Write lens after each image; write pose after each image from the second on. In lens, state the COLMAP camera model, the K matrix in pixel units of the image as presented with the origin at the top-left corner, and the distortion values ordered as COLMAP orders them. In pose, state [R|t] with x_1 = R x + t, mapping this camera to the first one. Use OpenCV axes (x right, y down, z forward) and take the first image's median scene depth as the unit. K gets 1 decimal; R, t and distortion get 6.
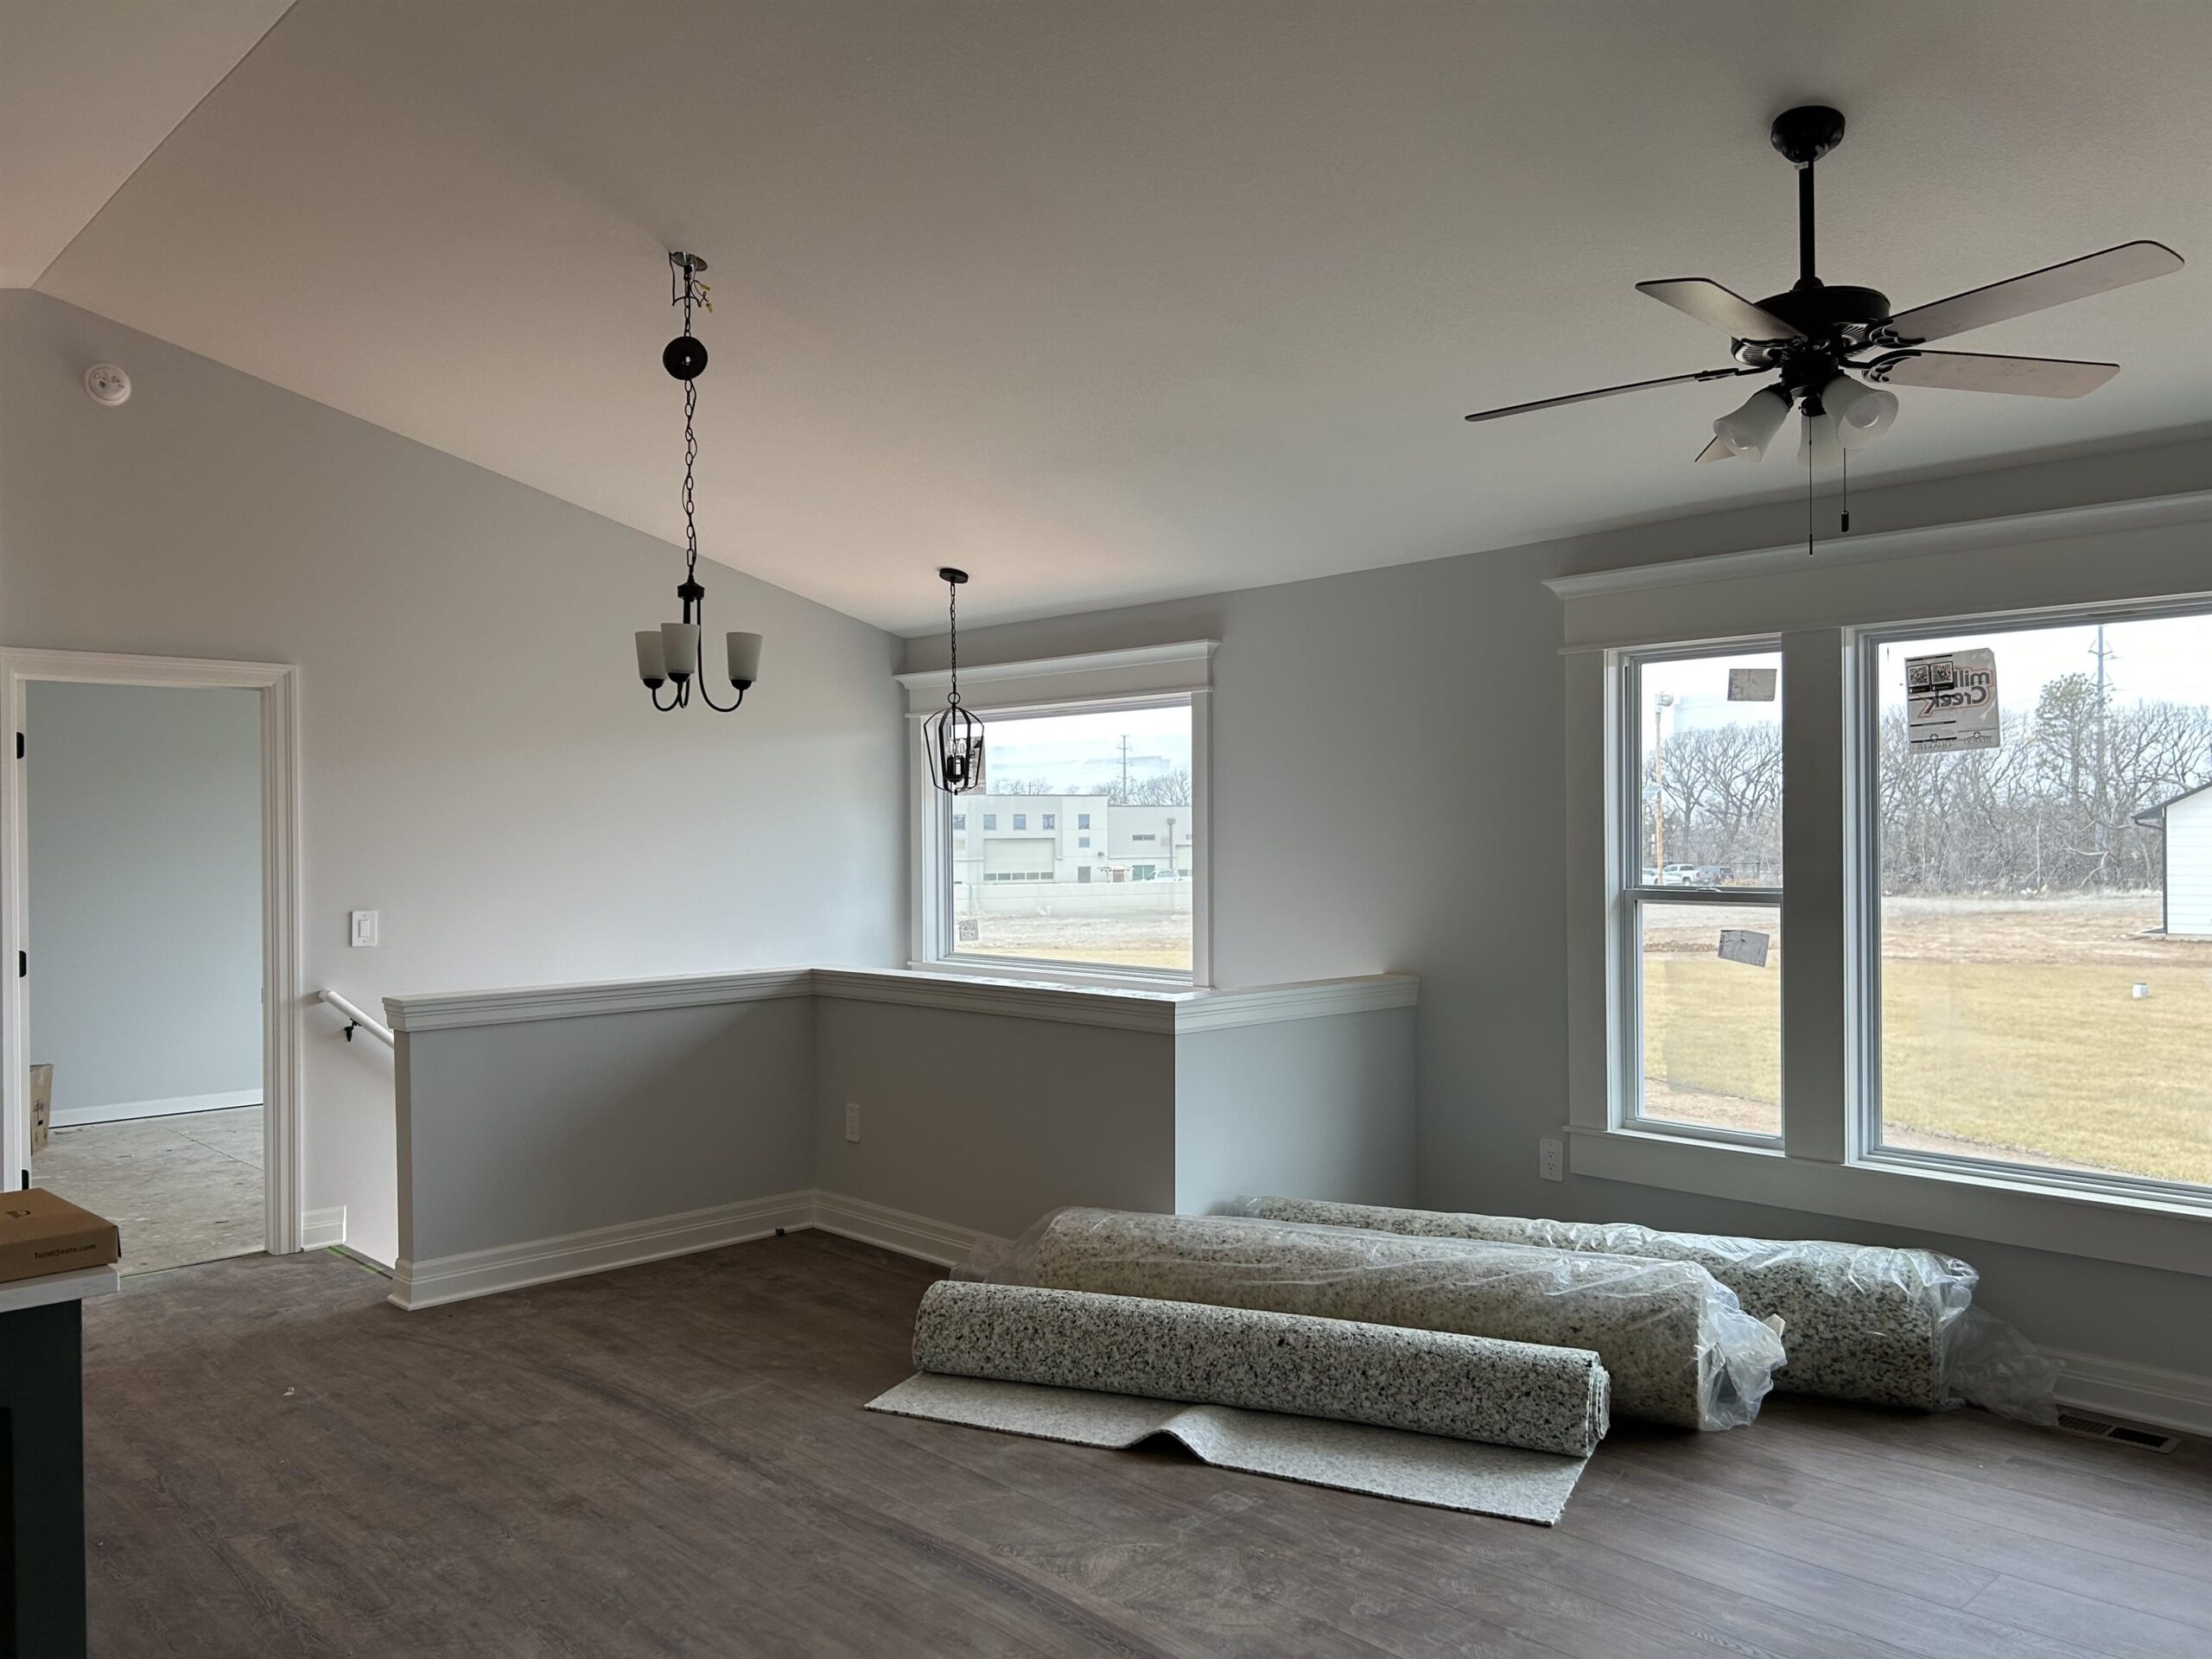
lens RADIAL K [[1660.2, 0, 1111.7], [0, 1660.2, 839.4], [0, 0, 1]] dist [0.019567, -0.025065]
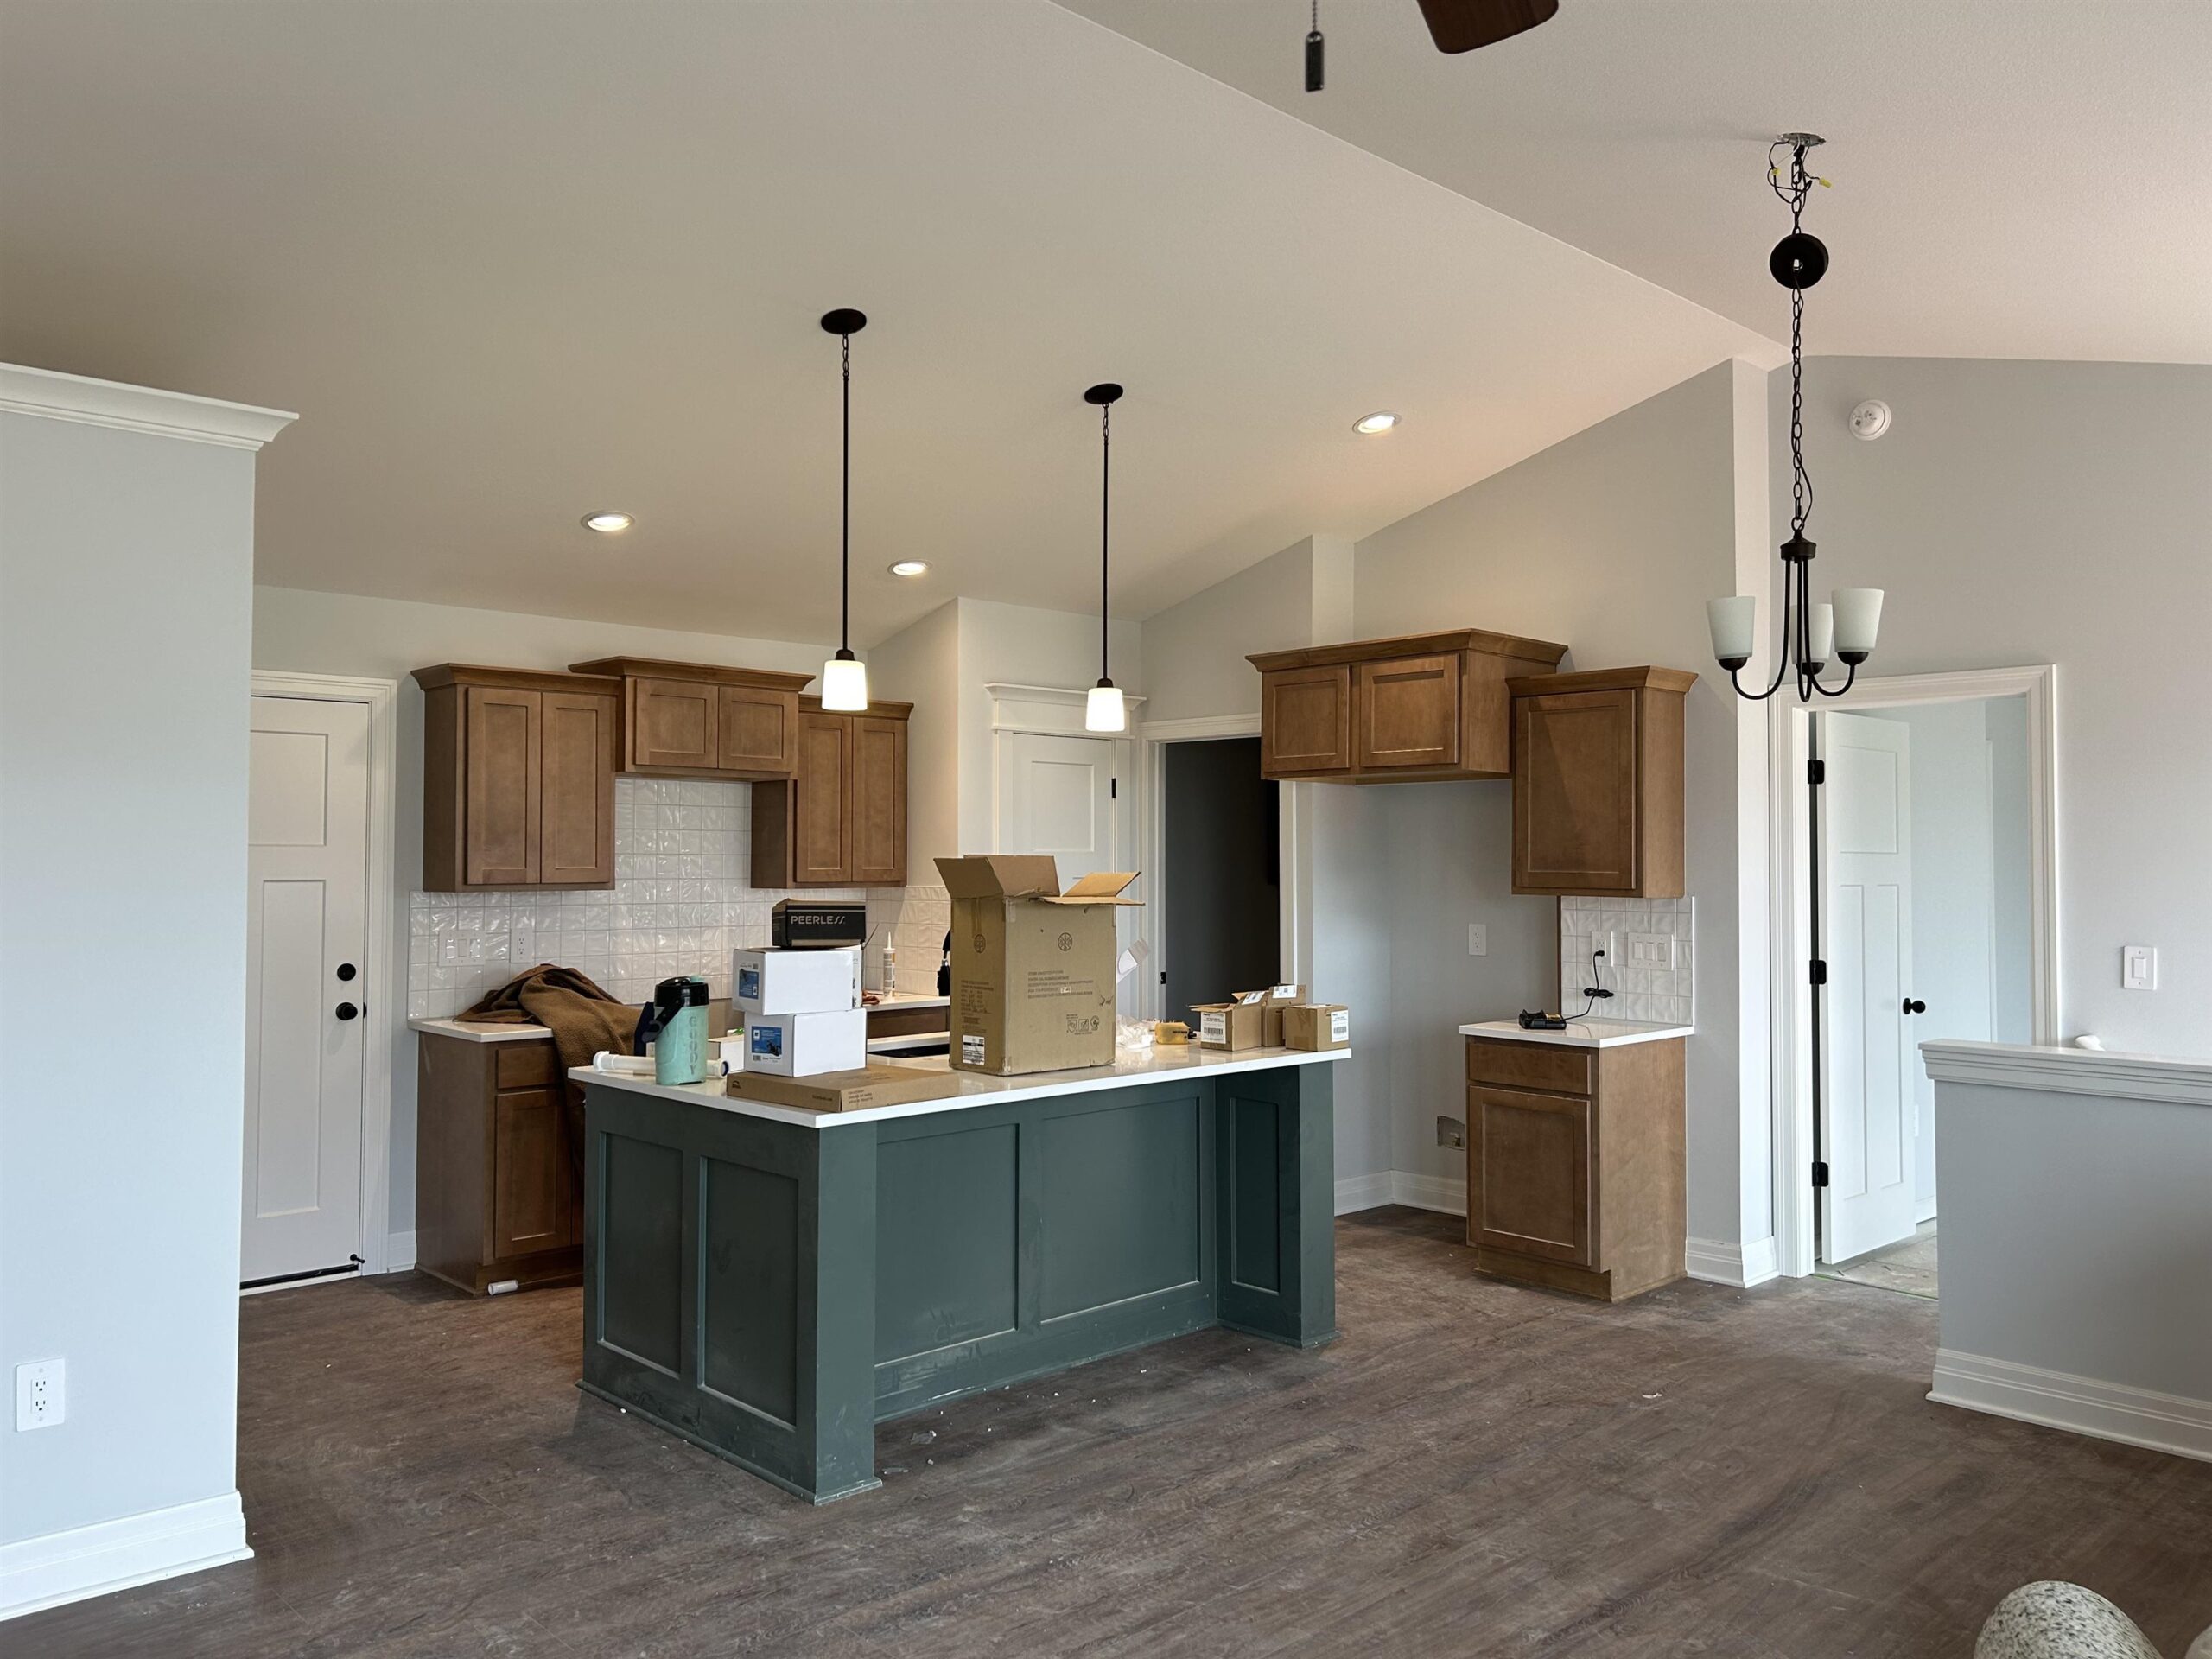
lens RADIAL K [[1660.2, 0, 1111.7], [0, 1660.2, 810.4], [0, 0, 1]] dist [0.019567, -0.025065]
pose [[-0.003499, -0.018884, -0.999816, 0.544804], [-0.011647, 0.999755, -0.018842, -0.005322], [0.999926, 0.011578, -0.003718, 0.675325]]
